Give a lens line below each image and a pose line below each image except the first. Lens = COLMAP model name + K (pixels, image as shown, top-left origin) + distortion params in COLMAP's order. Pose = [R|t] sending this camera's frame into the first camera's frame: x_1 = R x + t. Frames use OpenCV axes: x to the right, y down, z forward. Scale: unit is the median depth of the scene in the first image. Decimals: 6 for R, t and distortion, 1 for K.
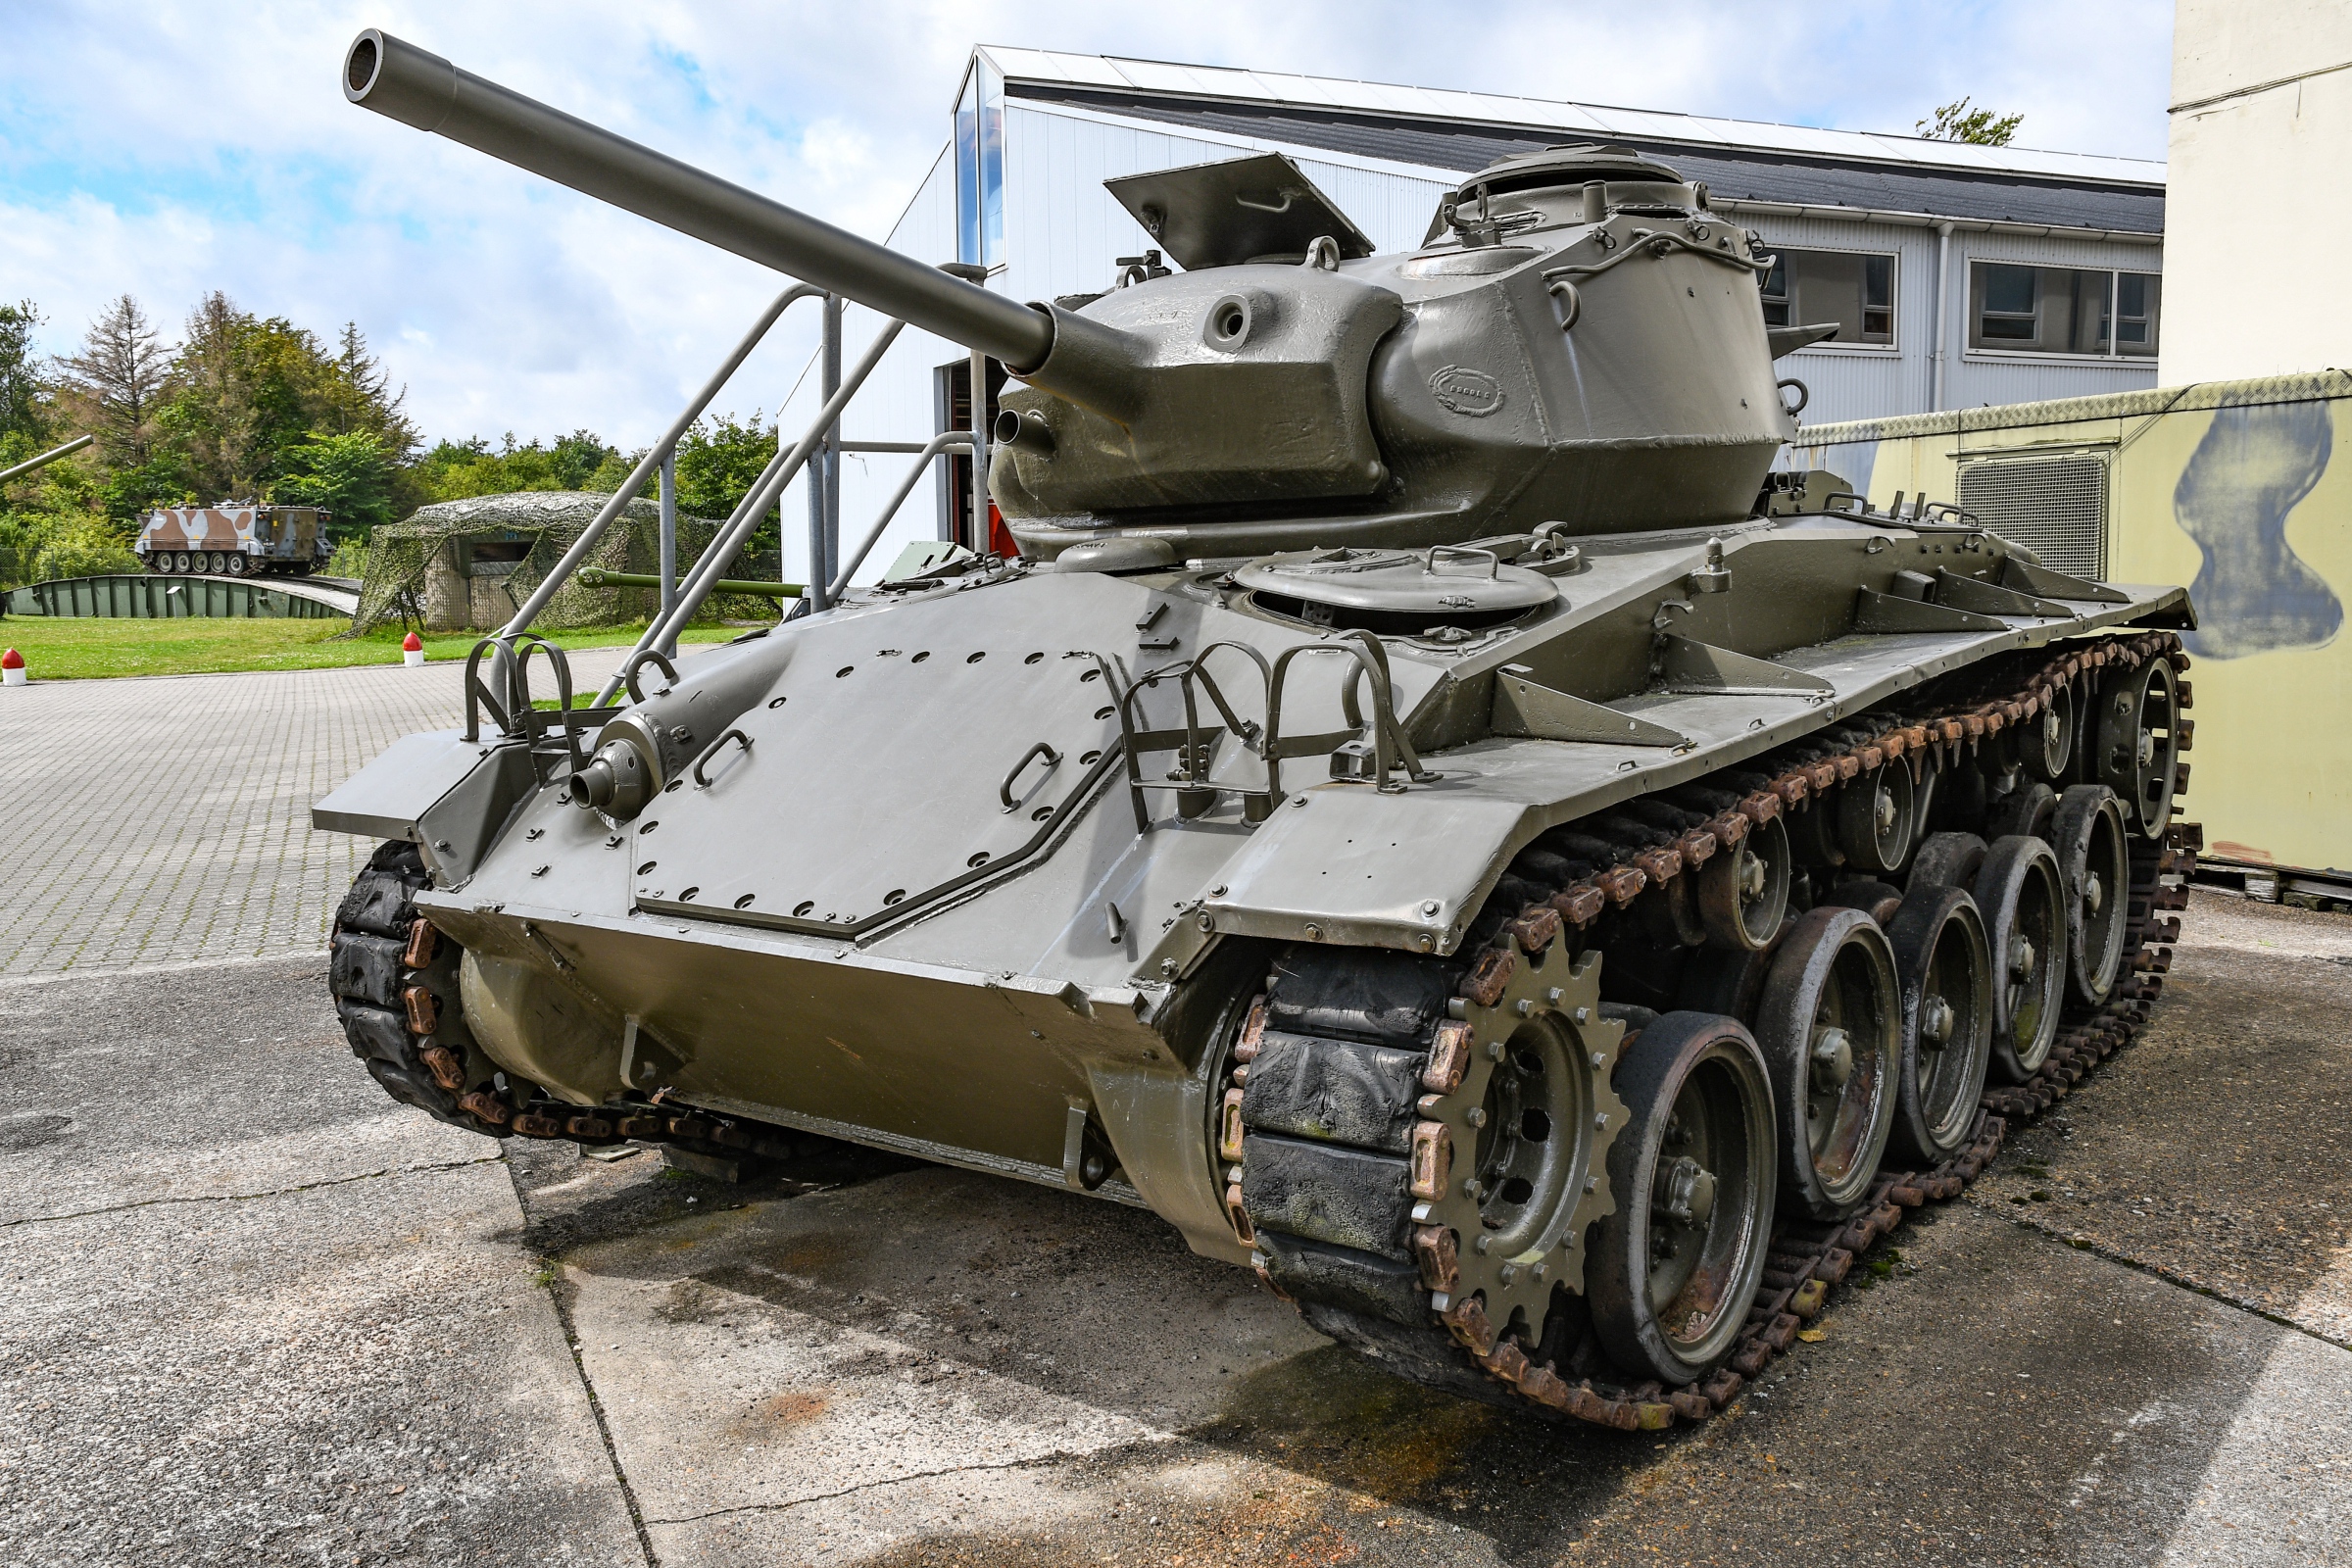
lens RADIAL K [[1985.7, 0, 1171.8], [0, 1985.7, 781.7], [0, 0, 1]] dist [-0.013343, 0.032258]
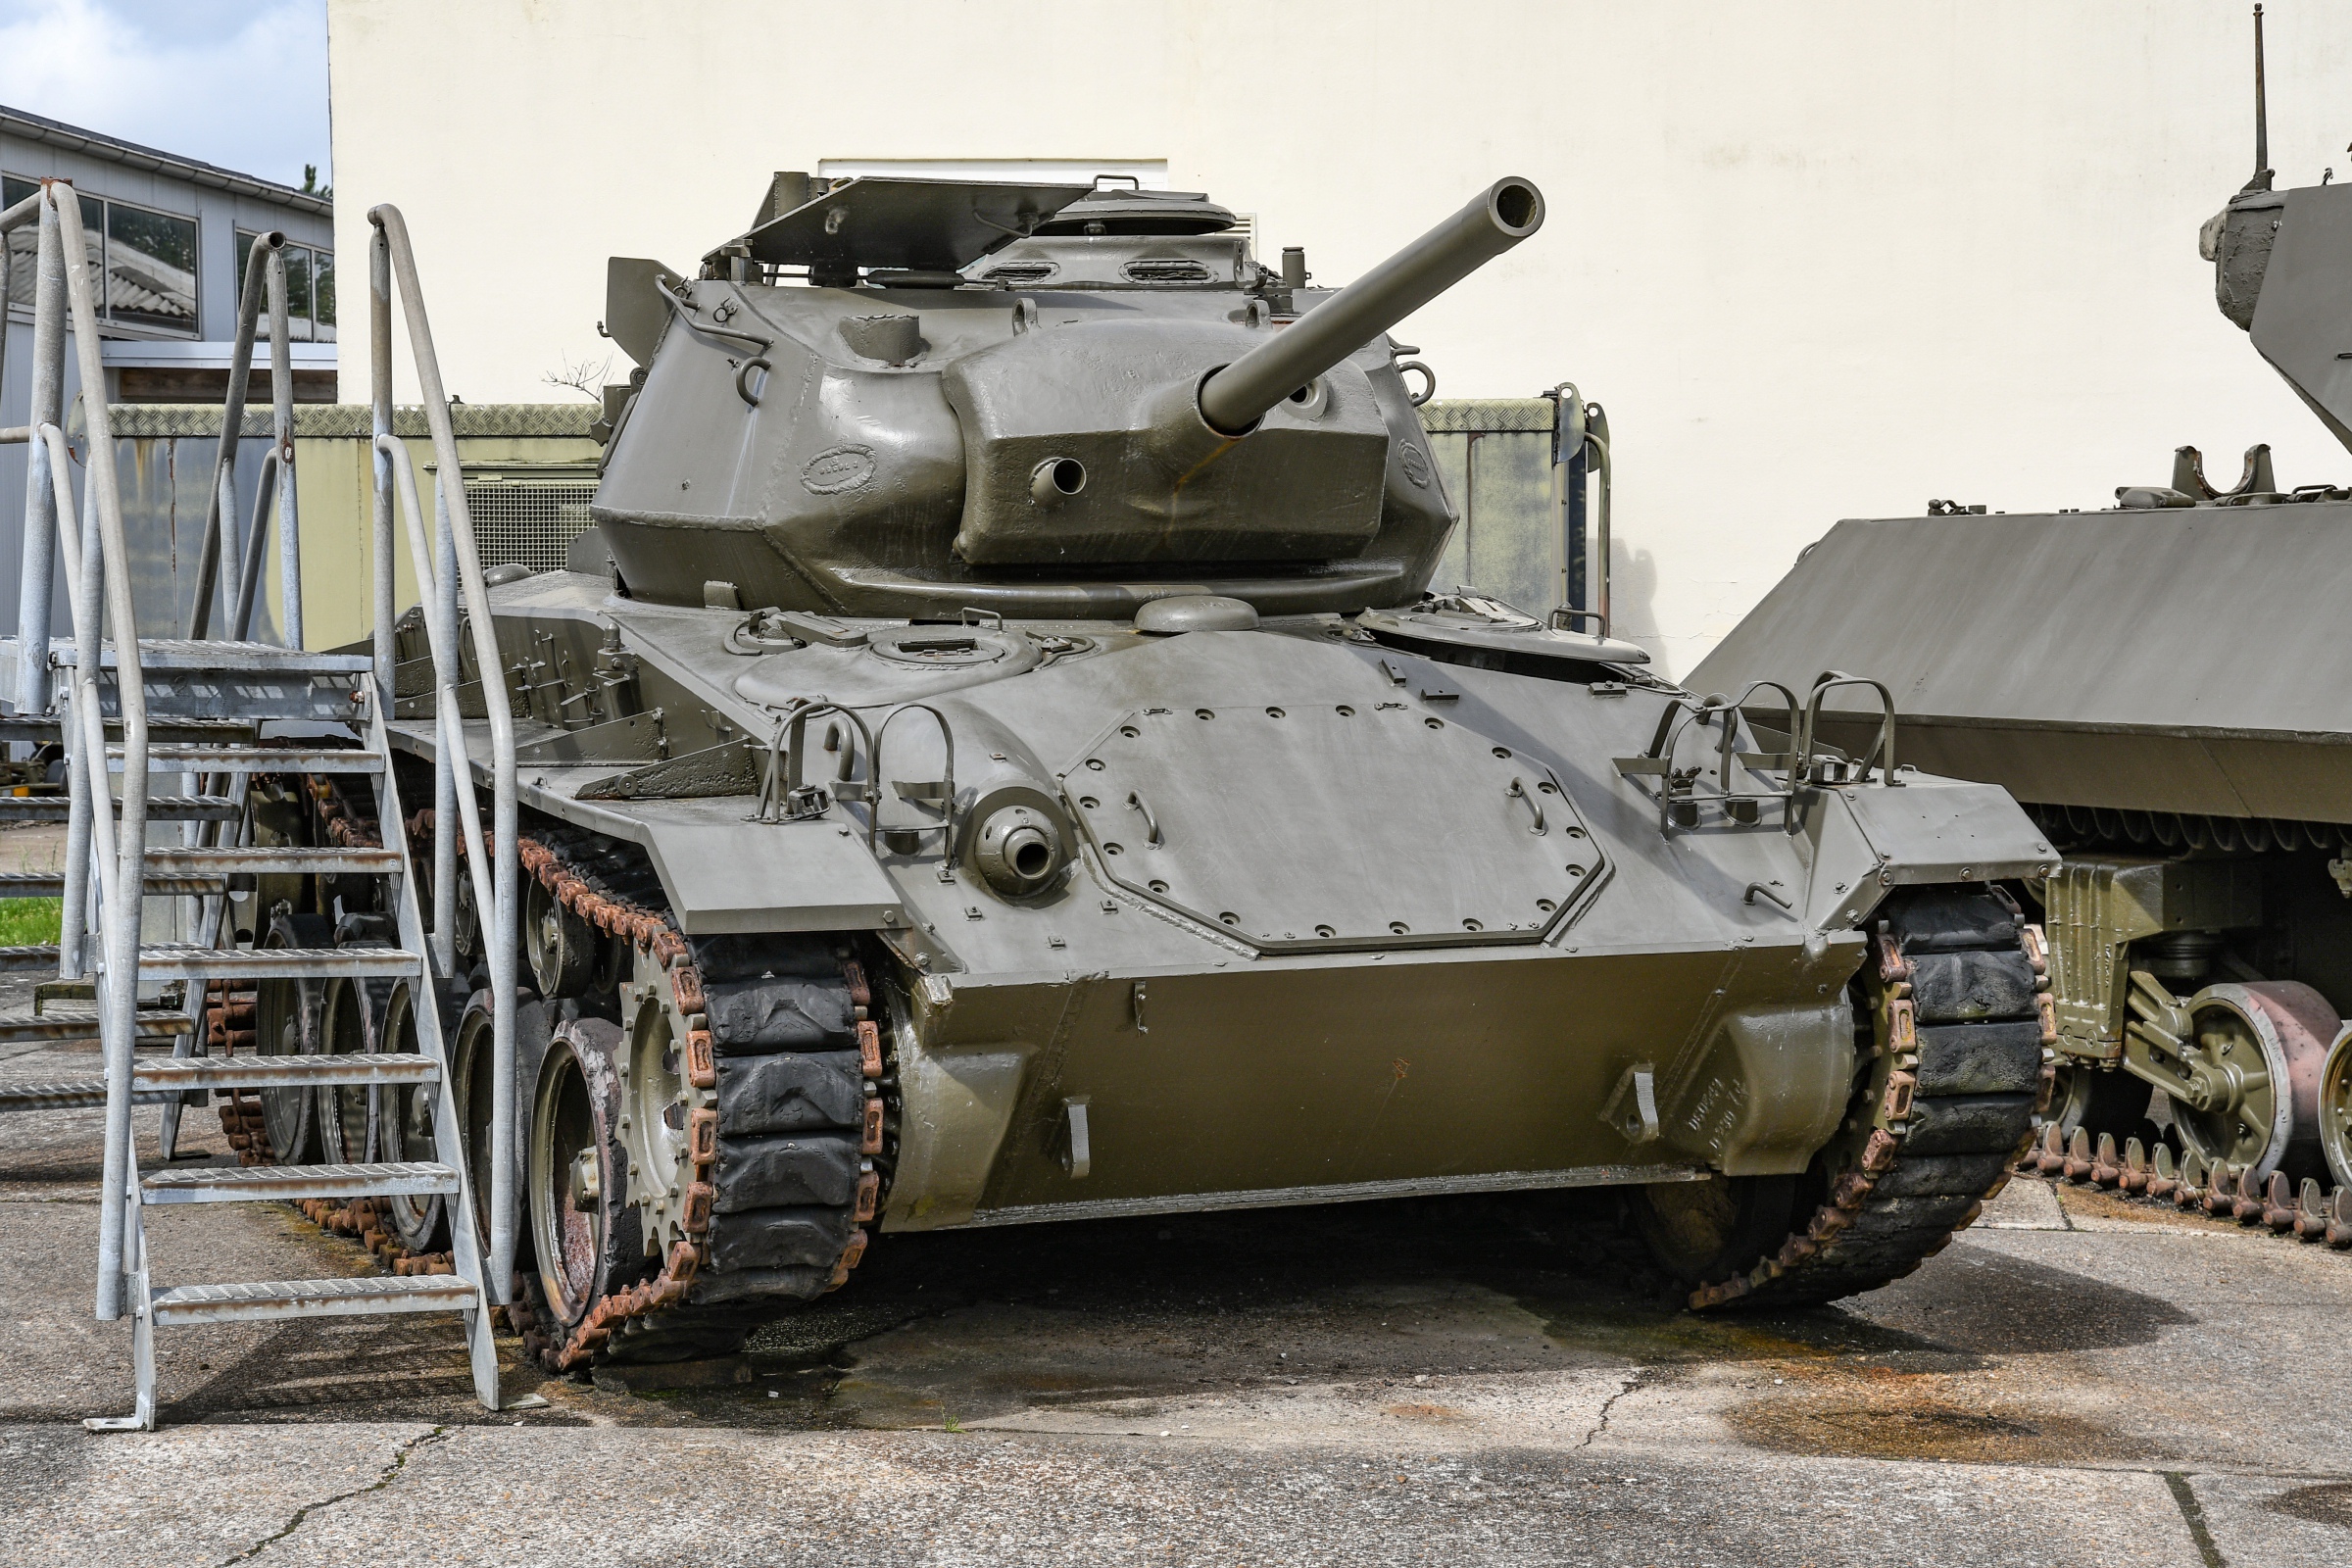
lens RADIAL K [[5058.0, 0, 1172.7], [0, 5058.0, 782.7], [0, 0, 1]] dist [0.439481, 0.000000]
pose [[0.516933, -0.022119, 0.855740, -3.371296], [0.090229, 0.995505, -0.028774, 0.063284], [-0.851257, 0.092087, 0.516606, -0.433547]]
